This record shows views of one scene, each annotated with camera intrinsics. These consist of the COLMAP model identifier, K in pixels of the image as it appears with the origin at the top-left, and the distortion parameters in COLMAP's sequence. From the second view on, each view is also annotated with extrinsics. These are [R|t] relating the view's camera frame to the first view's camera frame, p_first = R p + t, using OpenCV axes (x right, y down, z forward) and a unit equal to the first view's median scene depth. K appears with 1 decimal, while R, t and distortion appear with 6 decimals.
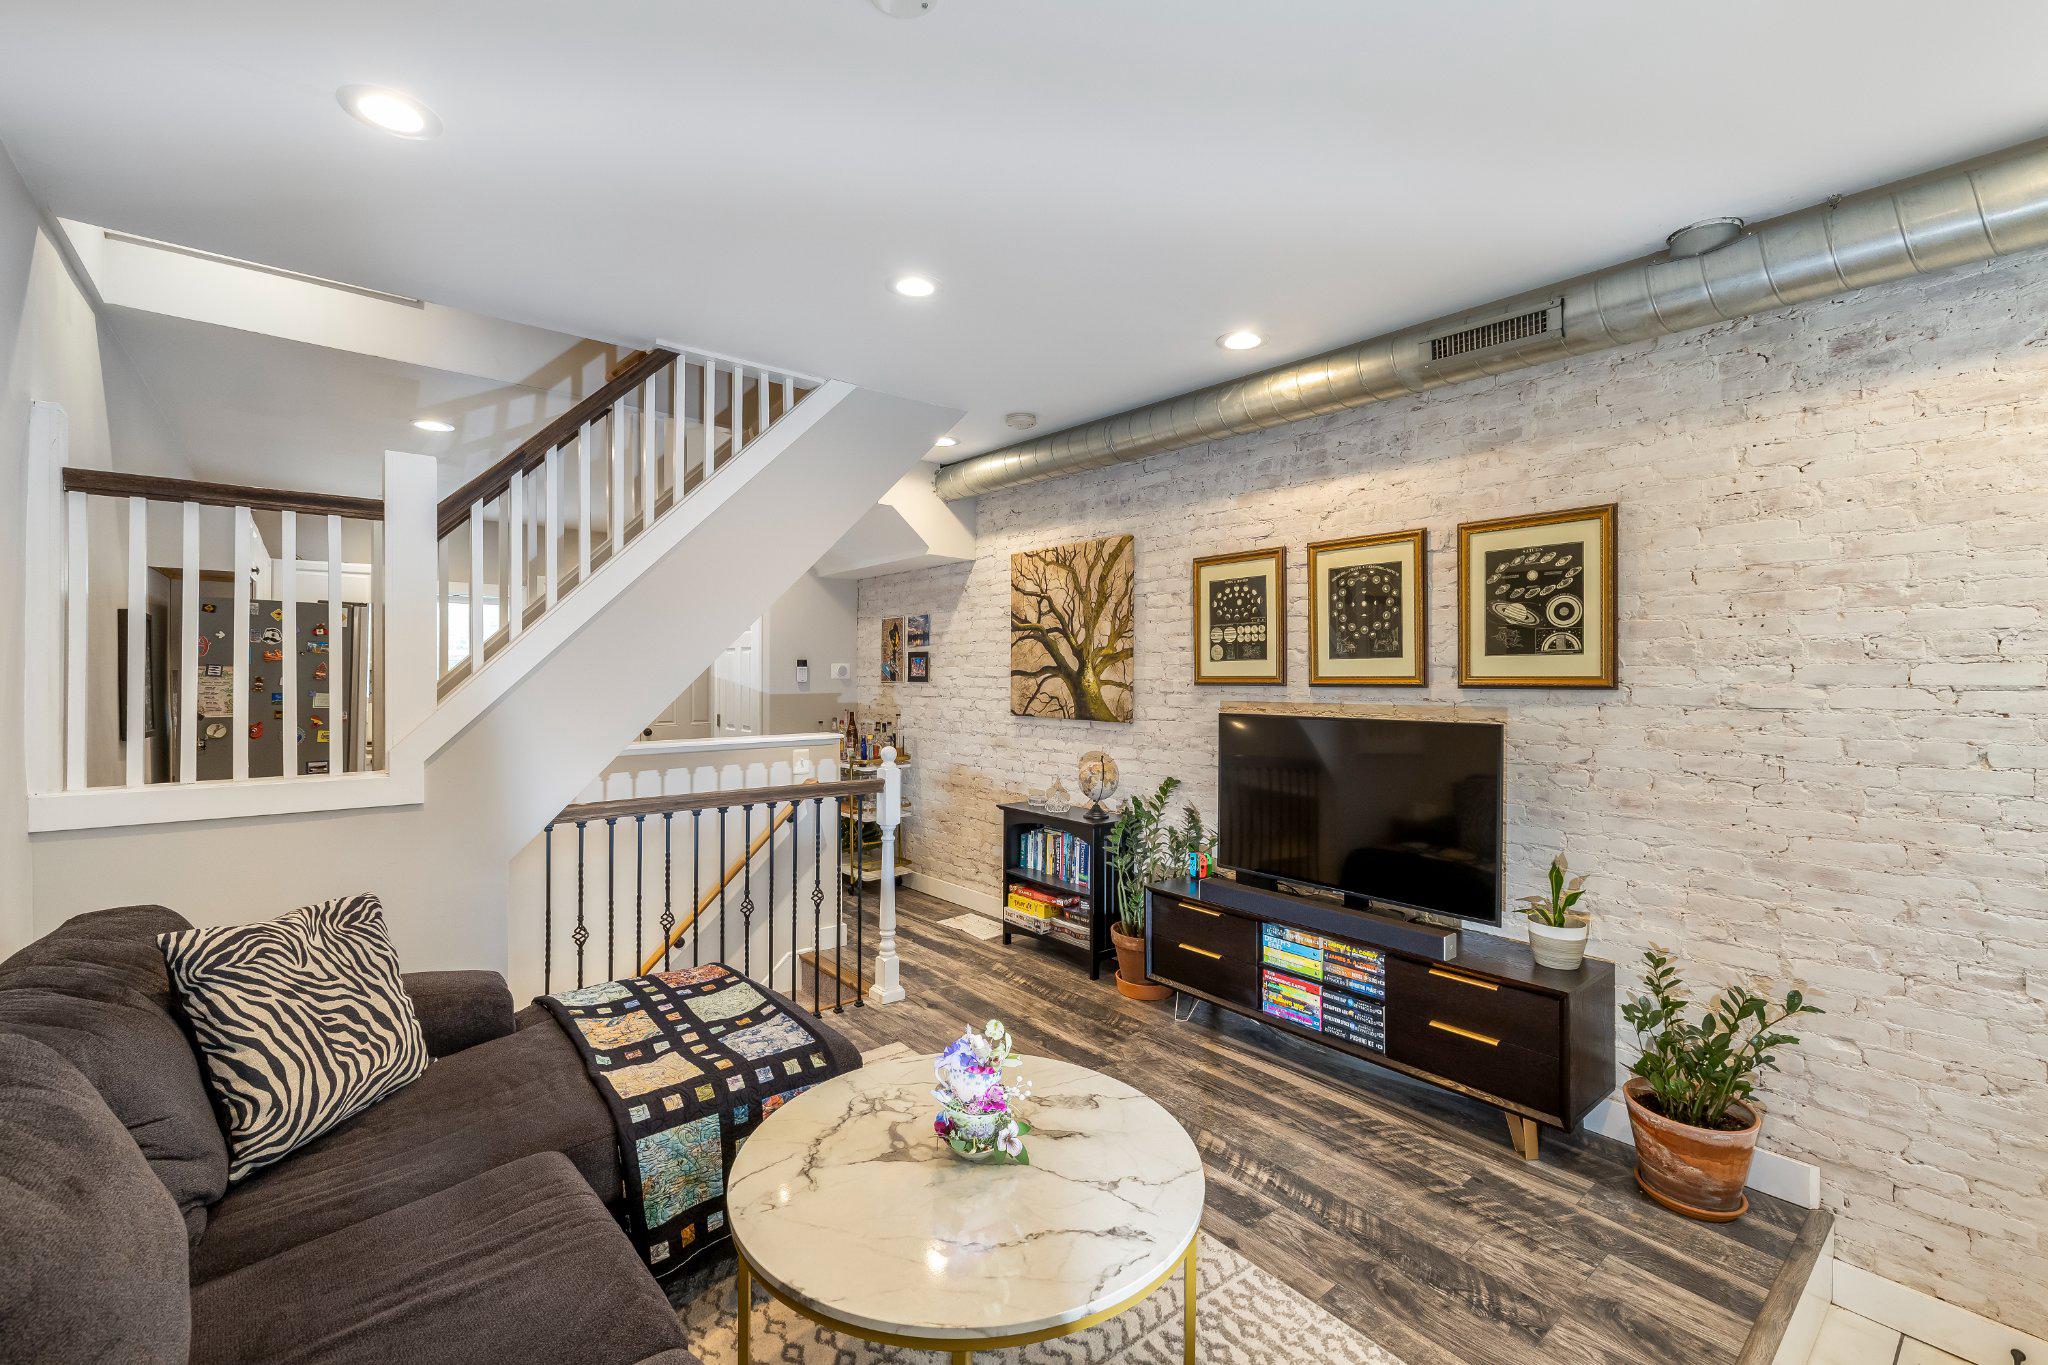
lens RADIAL K [[864.7, 0, 1024.1], [0, 864.7, 663.7], [0, 0, 1]] dist [-0.000563, 0.000208]
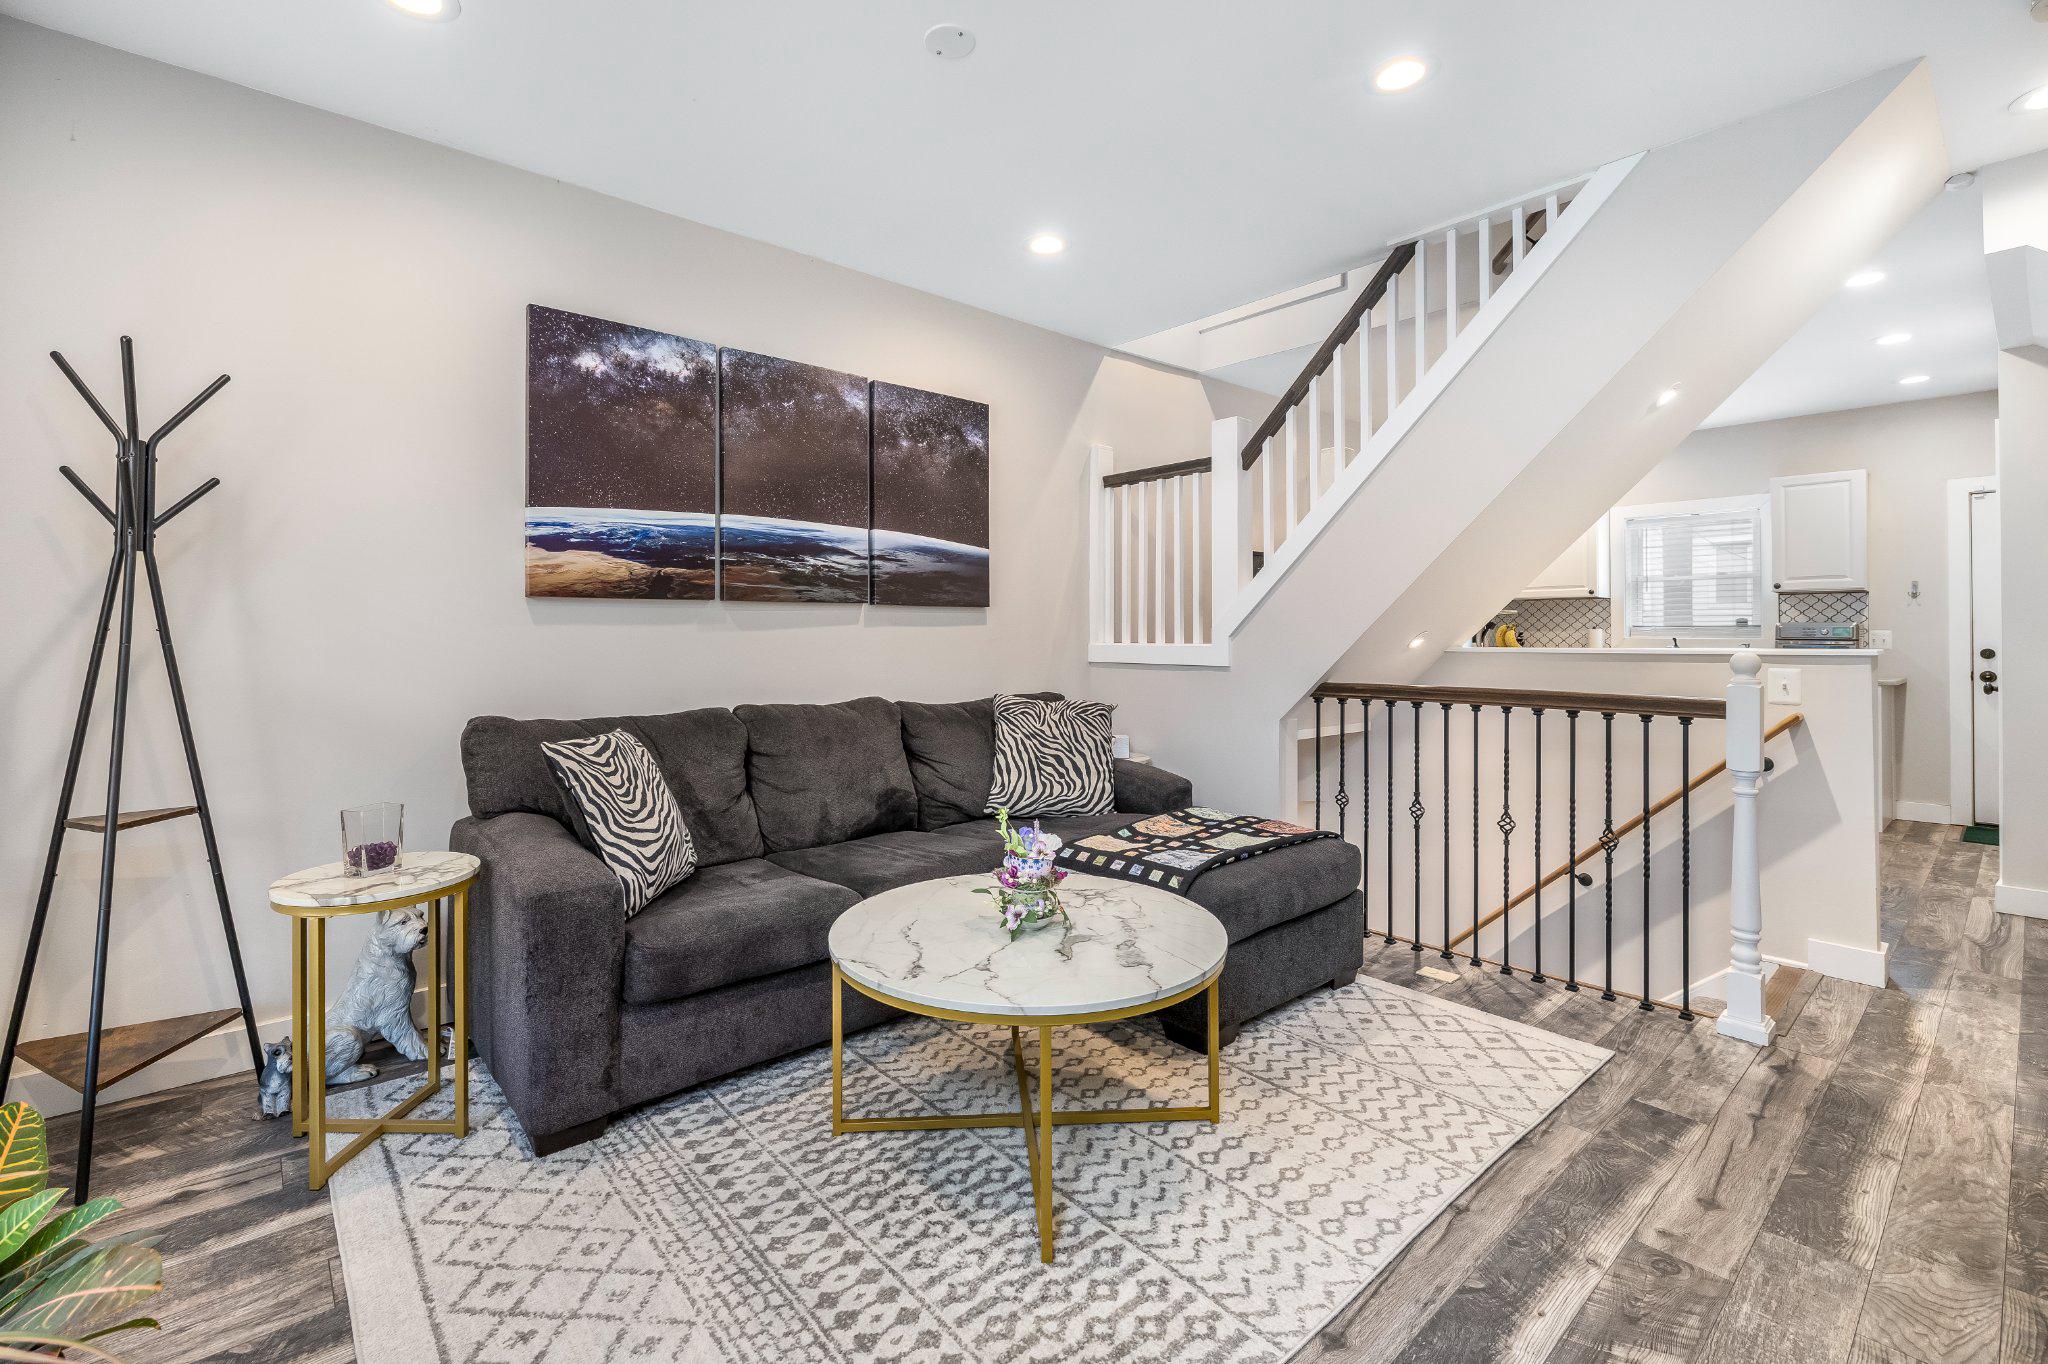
lens RADIAL K [[893.5, 0, 993.2], [0, 893.5, 626.1], [0, 0, 1]] dist [0.000668, 0.000085]
pose [[0.019067, -0.014800, -0.999709, 1.000970], [0.013077, 0.999809, -0.014552, 0.152458], [0.999733, -0.012796, 0.019257, 0.807909]]
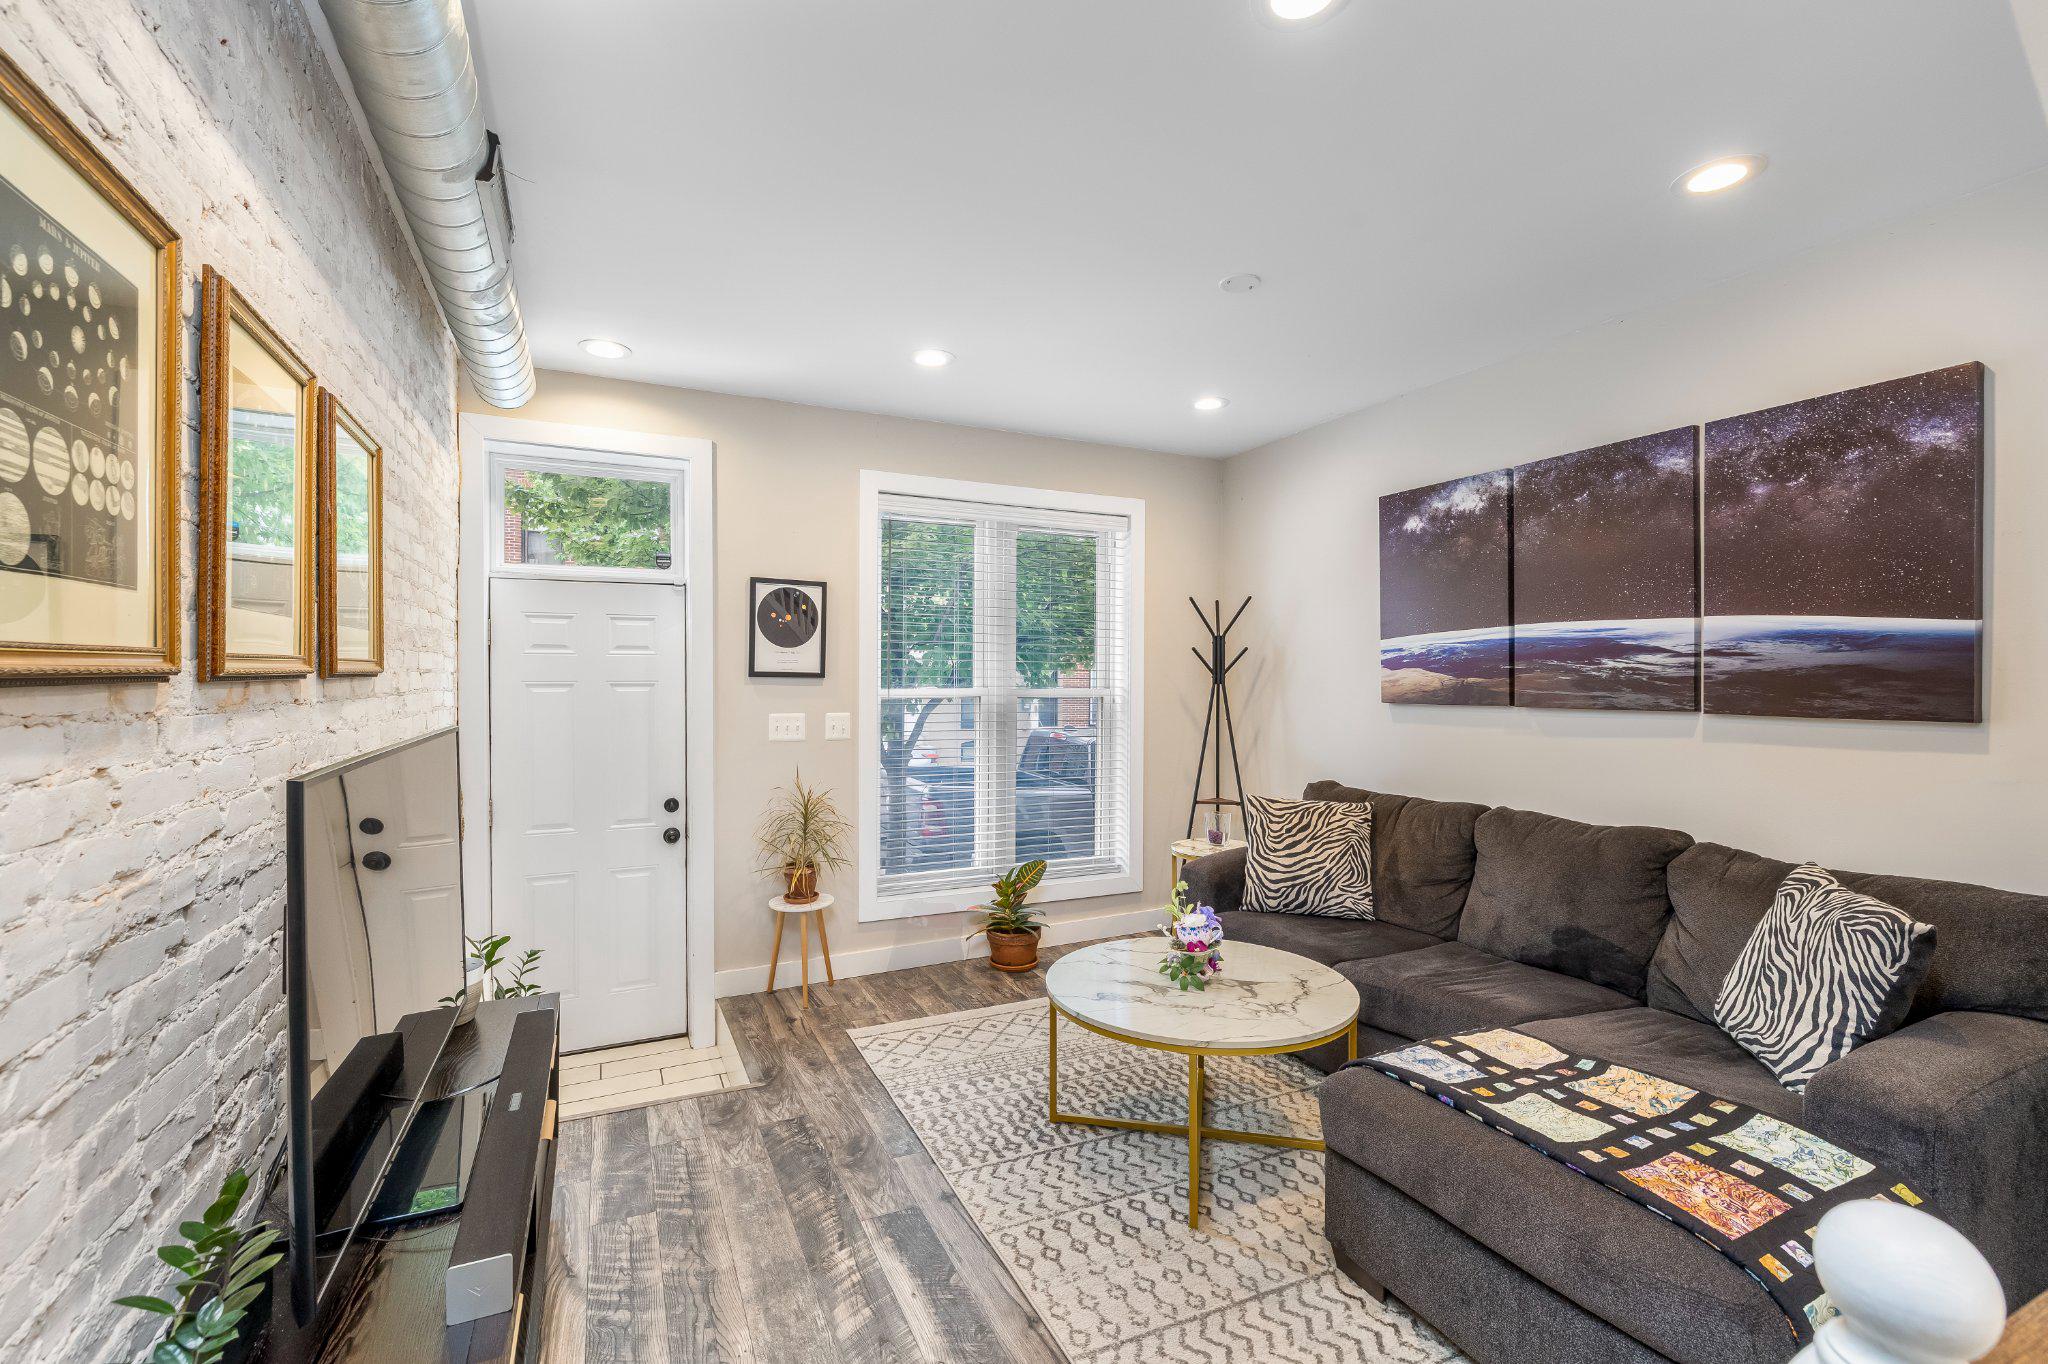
lens RADIAL K [[899.1, 0, 1024.0], [0, 899.1, 682.0], [0, 0, 1]] dist [0.000192, 0.000033]
pose [[-0.968789, -0.009758, 0.247694, -0.132064], [-0.010656, 0.999941, -0.002286, 0.043578], [-0.247657, -0.004854, -0.968836, 2.246202]]
